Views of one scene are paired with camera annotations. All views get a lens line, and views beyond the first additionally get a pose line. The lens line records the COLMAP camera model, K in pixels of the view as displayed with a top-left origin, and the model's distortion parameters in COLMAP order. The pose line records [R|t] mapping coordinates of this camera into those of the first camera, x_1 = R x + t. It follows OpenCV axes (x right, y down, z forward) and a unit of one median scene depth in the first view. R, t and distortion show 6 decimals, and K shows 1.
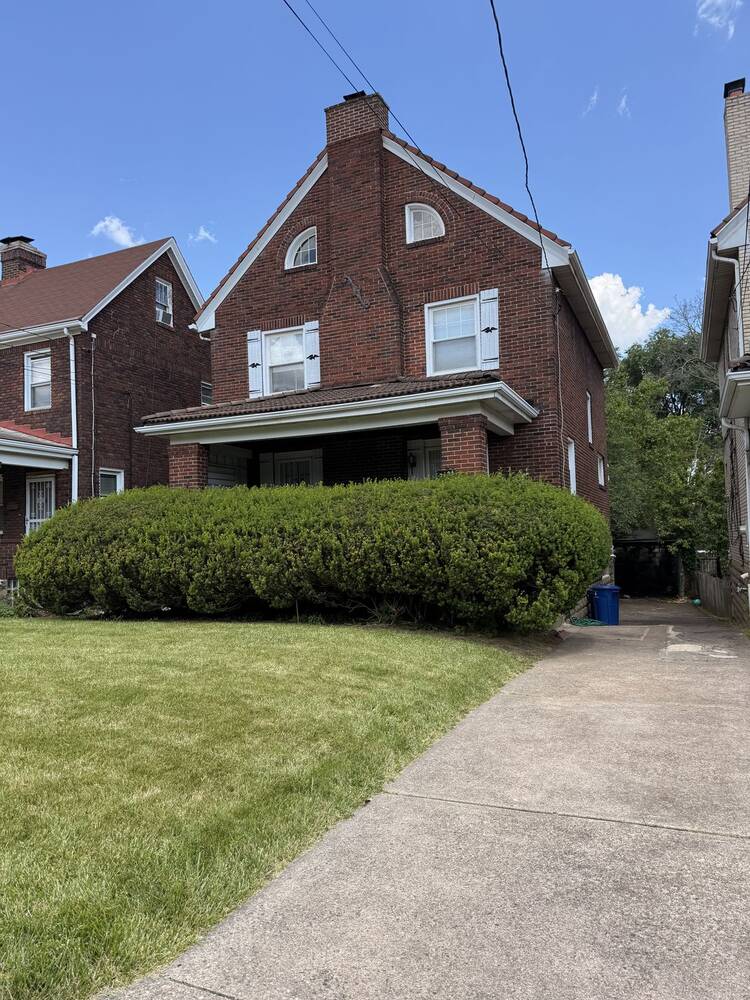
lens RADIAL K [[705.3, 0, 375.4], [0, 705.3, 520.1], [0, 0, 1]] dist [0.129416, -0.243006]
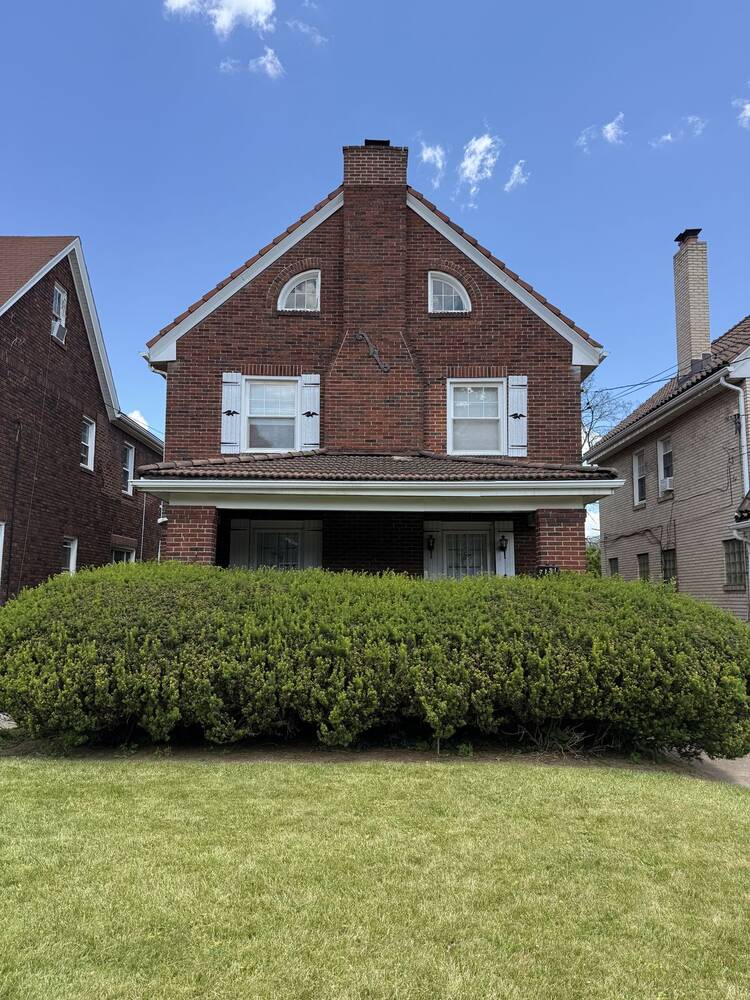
lens RADIAL K [[705.3, 0, 375.4], [0, 705.3, 520.1], [0, 0, 1]] dist [0.129416, -0.243006]
pose [[0.910315, 0.080571, 0.405998, -0.378990], [-0.047595, 0.994741, -0.090694, -0.029196], [-0.411170, 0.063236, 0.909362, 0.204128]]
